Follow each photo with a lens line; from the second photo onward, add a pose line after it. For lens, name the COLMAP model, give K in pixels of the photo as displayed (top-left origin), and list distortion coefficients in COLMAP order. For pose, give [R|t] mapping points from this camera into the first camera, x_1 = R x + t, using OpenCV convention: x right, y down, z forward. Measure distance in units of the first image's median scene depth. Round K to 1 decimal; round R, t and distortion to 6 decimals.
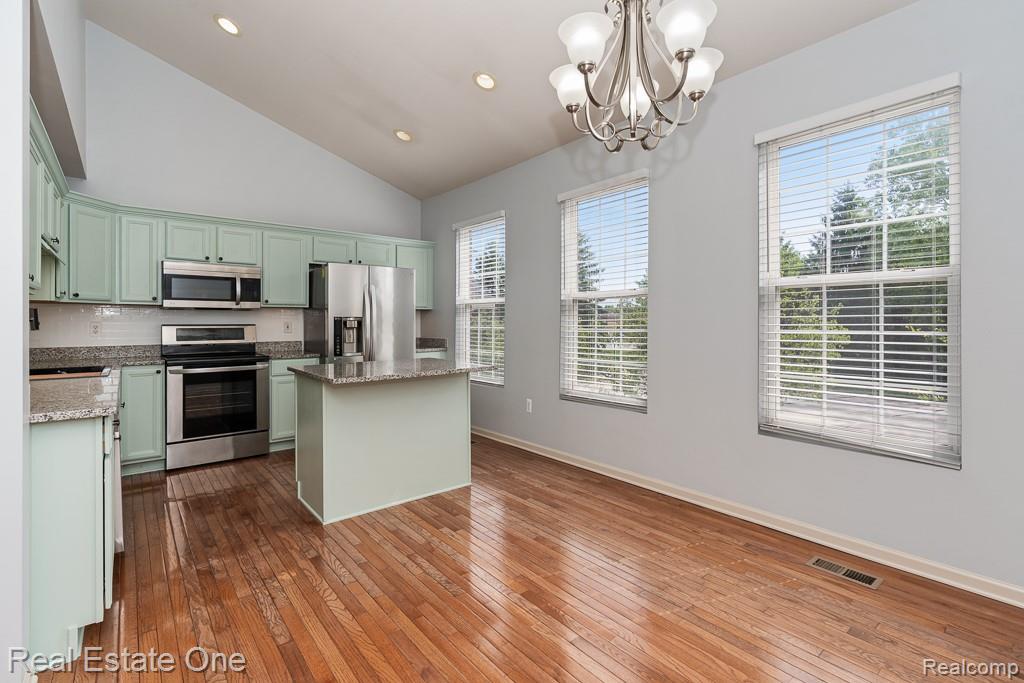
lens RADIAL K [[460.2, 0, 519.4], [0, 460.2, 321.5], [0, 0, 1]] dist [-0.001614, 0.000522]
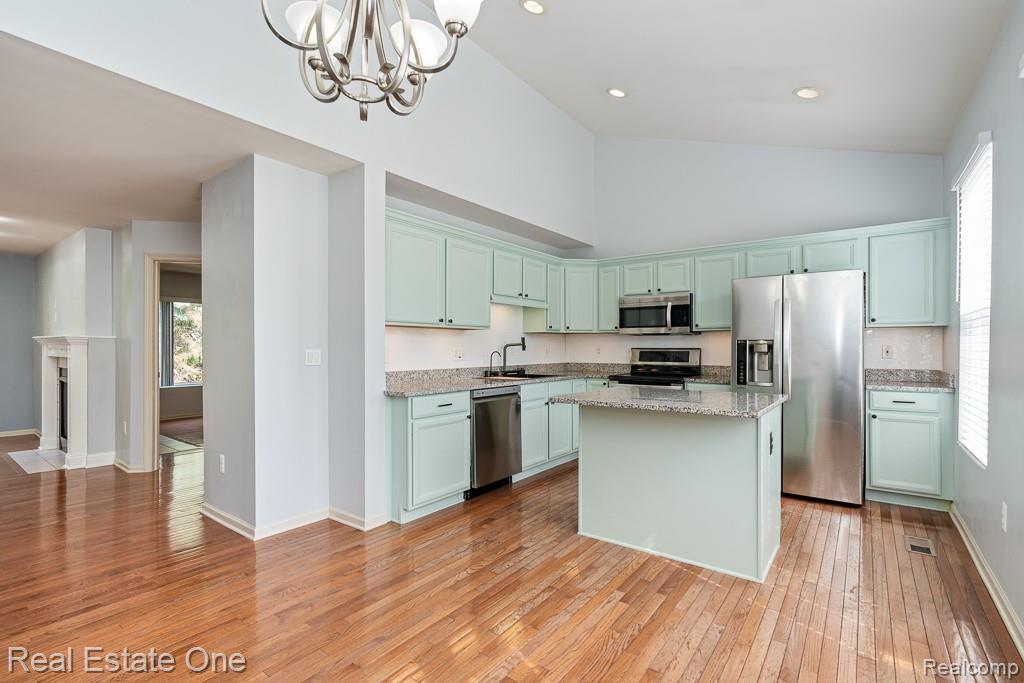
lens RADIAL K [[460.2, 0, 510.4], [0, 460.2, 348.0], [0, 0, 1]] dist [-0.001614, 0.000522]
pose [[0.237030, 0.003389, -0.971496, 0.421861], [-0.000049, 0.999994, 0.003476, 0.002856], [0.971502, -0.000776, 0.237029, 0.430540]]
